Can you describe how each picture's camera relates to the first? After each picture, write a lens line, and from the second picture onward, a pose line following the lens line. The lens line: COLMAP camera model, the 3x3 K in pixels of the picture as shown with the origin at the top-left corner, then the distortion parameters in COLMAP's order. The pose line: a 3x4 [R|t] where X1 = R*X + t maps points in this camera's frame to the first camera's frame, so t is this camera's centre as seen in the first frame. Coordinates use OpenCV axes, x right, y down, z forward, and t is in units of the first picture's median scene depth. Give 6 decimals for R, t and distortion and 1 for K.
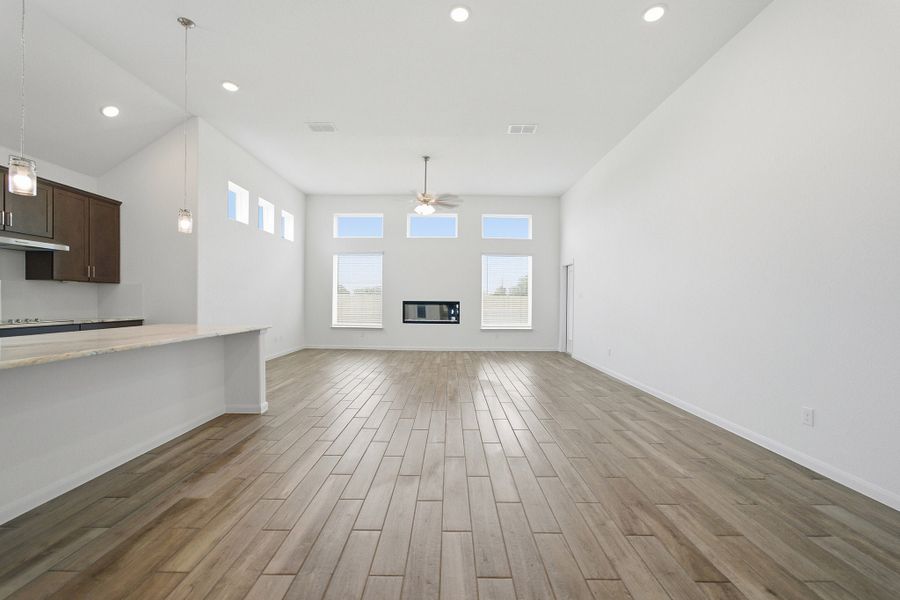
lens RADIAL K [[375.8, 0, 453.7], [0, 375.8, 298.4], [0, 0, 1]] dist [-0.002244, 0.000581]
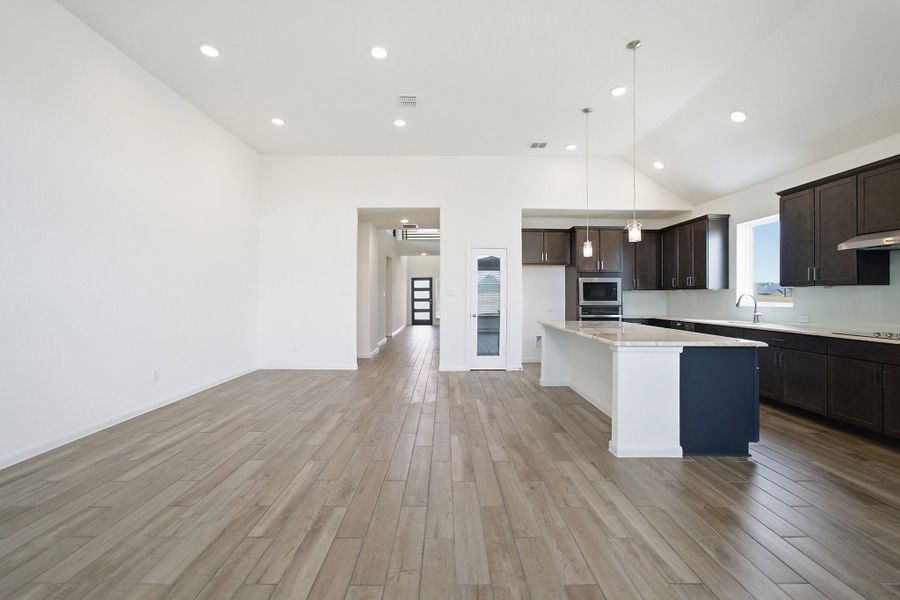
lens RADIAL K [[375.8, 0, 453.7], [0, 375.8, 298.4], [0, 0, 1]] dist [-0.002244, 0.000581]
pose [[-0.999757, -0.011009, -0.019106, -0.215914], [-0.011029, 0.999939, 0.000958, -0.012892], [0.019094, 0.001169, -0.999817, 2.325736]]
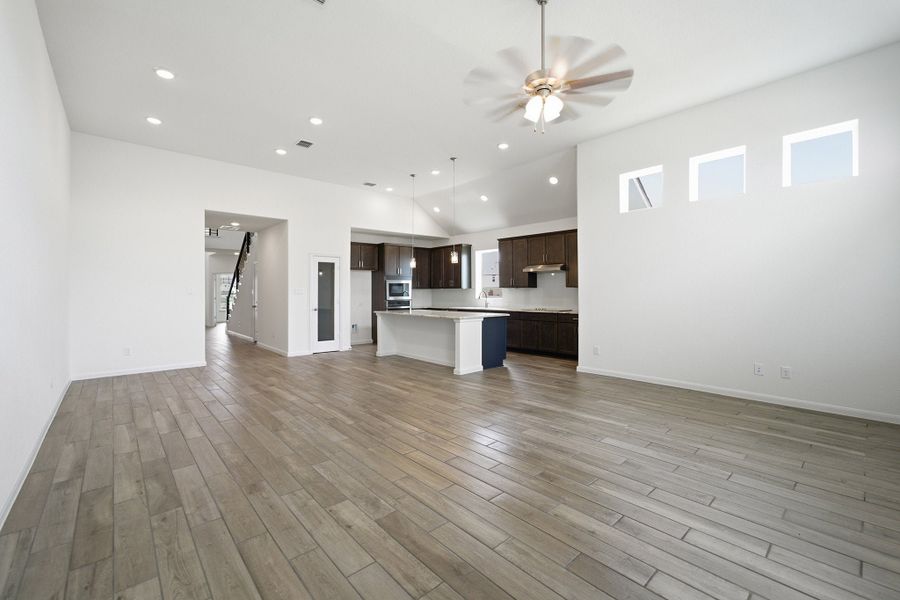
lens RADIAL K [[375.8, 0, 453.7], [0, 375.8, 298.4], [0, 0, 1]] dist [-0.002244, 0.000581]
pose [[-0.747485, 0.006354, -0.664249, 0.678925], [0.000813, 0.999962, 0.008650, -0.016967], [0.664278, 0.005926, -0.747462, 2.808351]]
